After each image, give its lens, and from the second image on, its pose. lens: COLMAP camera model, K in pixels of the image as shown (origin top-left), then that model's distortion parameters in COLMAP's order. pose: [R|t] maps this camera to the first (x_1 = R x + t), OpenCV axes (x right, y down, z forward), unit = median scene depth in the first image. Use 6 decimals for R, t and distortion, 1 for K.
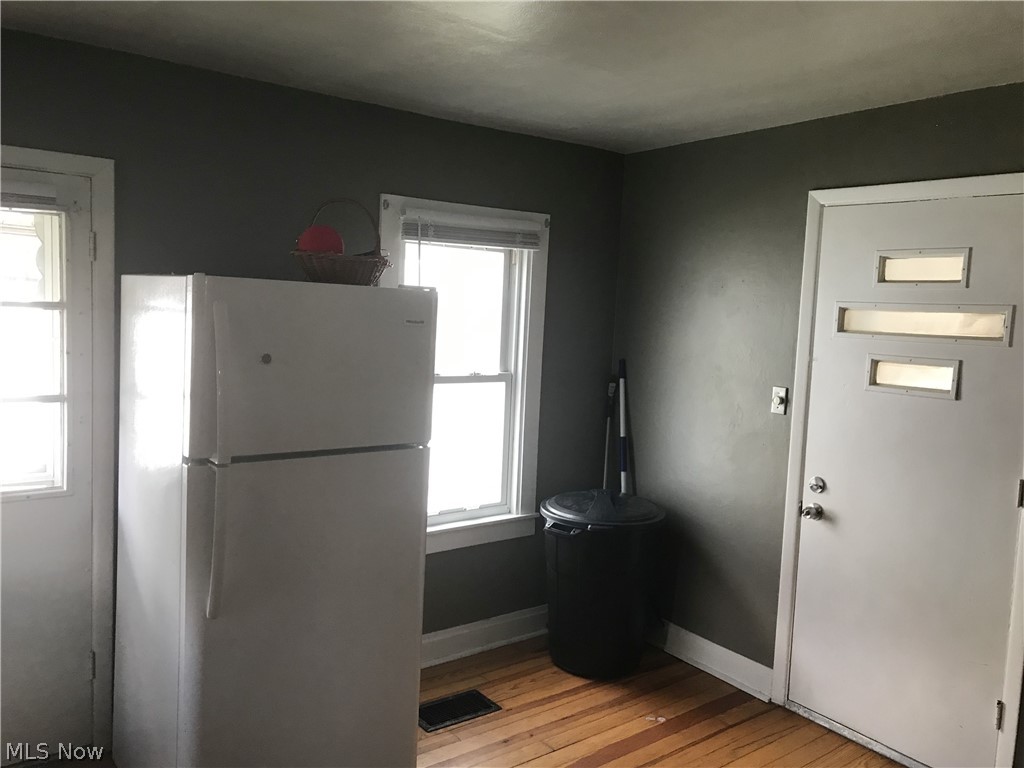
lens RADIAL K [[831.3, 0, 511.9], [0, 831.3, 382.7], [0, 0, 1]] dist [0.010457, -0.010495]
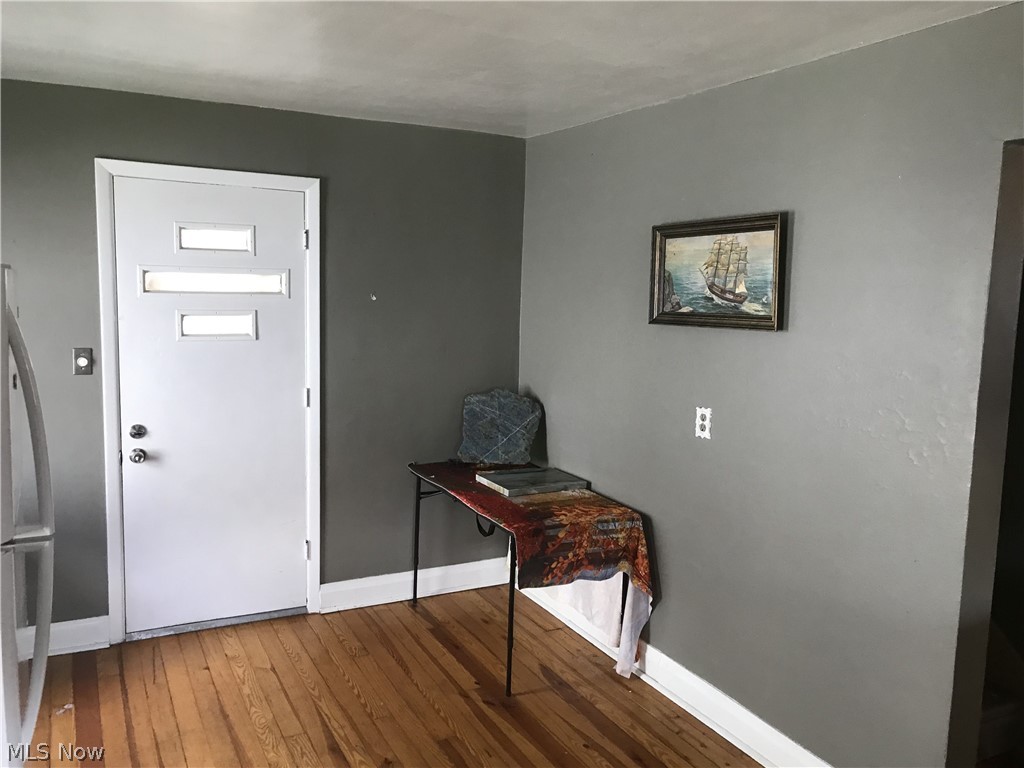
lens RADIAL K [[831.3, 0, 511.9], [0, 831.3, 383.3], [0, 0, 1]] dist [0.010457, -0.010495]
pose [[0.161607, -0.155149, 0.974583, -0.652228], [0.076100, 0.986583, 0.144440, -0.065644], [-0.983917, 0.050823, 0.171246, 0.334943]]
